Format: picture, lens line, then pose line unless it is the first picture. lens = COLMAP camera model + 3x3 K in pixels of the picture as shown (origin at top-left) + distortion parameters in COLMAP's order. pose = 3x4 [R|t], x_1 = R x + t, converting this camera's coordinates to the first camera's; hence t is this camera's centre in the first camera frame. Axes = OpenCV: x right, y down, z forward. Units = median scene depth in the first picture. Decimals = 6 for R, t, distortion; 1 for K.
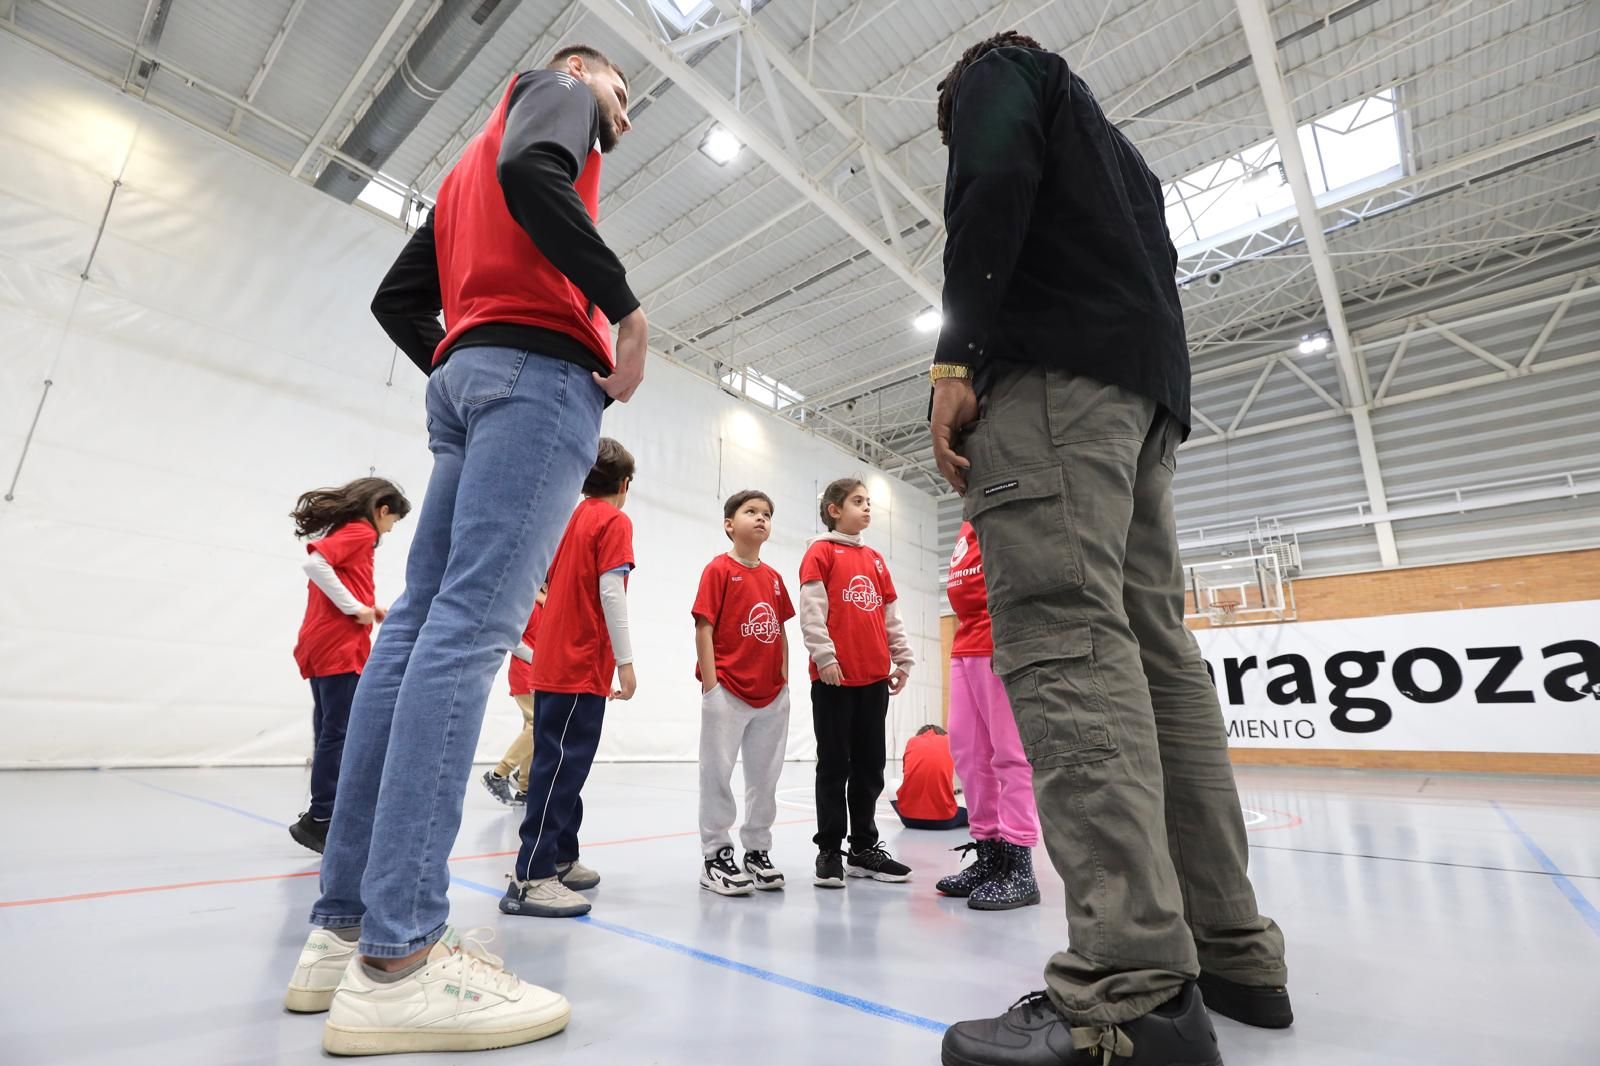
lens RADIAL K [[718.4, 0, 795.7], [0, 718.4, 530.7], [0, 0, 1]] dist [-0.002951, -0.000857]
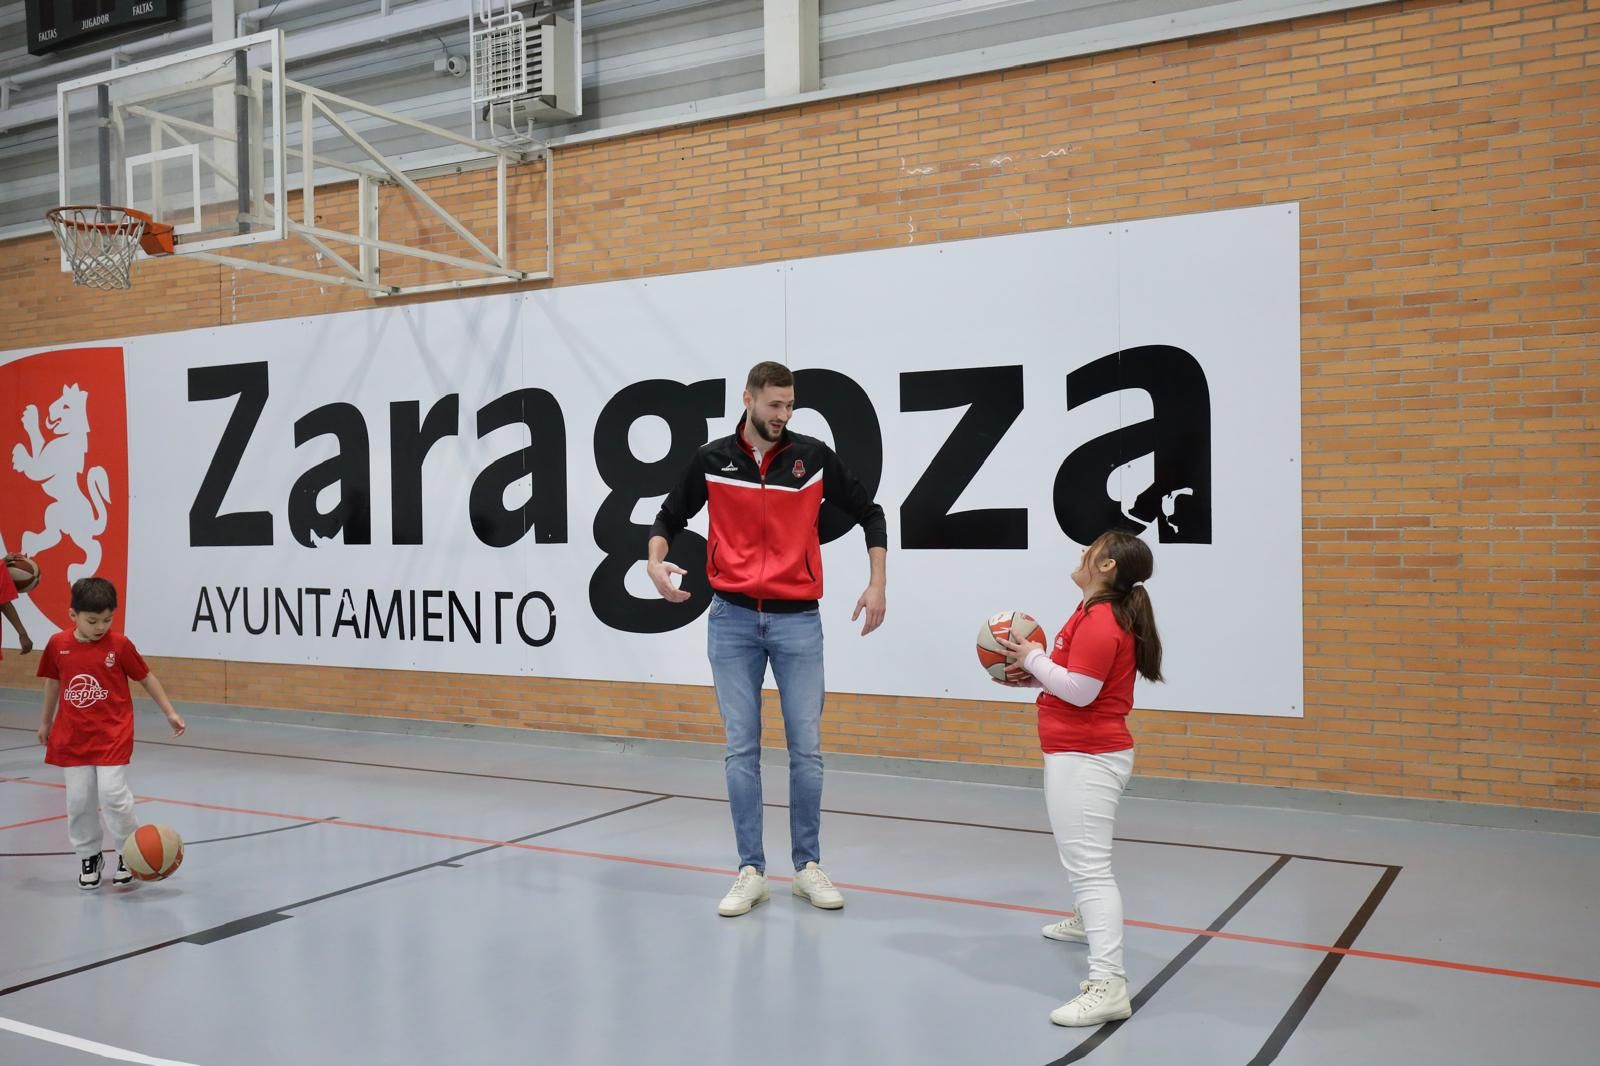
lens RADIAL K [[1498.8, 0, 771.2], [0, 1498.8, 538.6], [0, 0, 1]] dist [0.005381, 0.000000]
pose [[0.979474, -0.031009, 0.199170, 0.694258], [-0.026400, 0.959849, 0.279273, 0.050923], [-0.199833, -0.278799, 0.939328, 0.360751]]
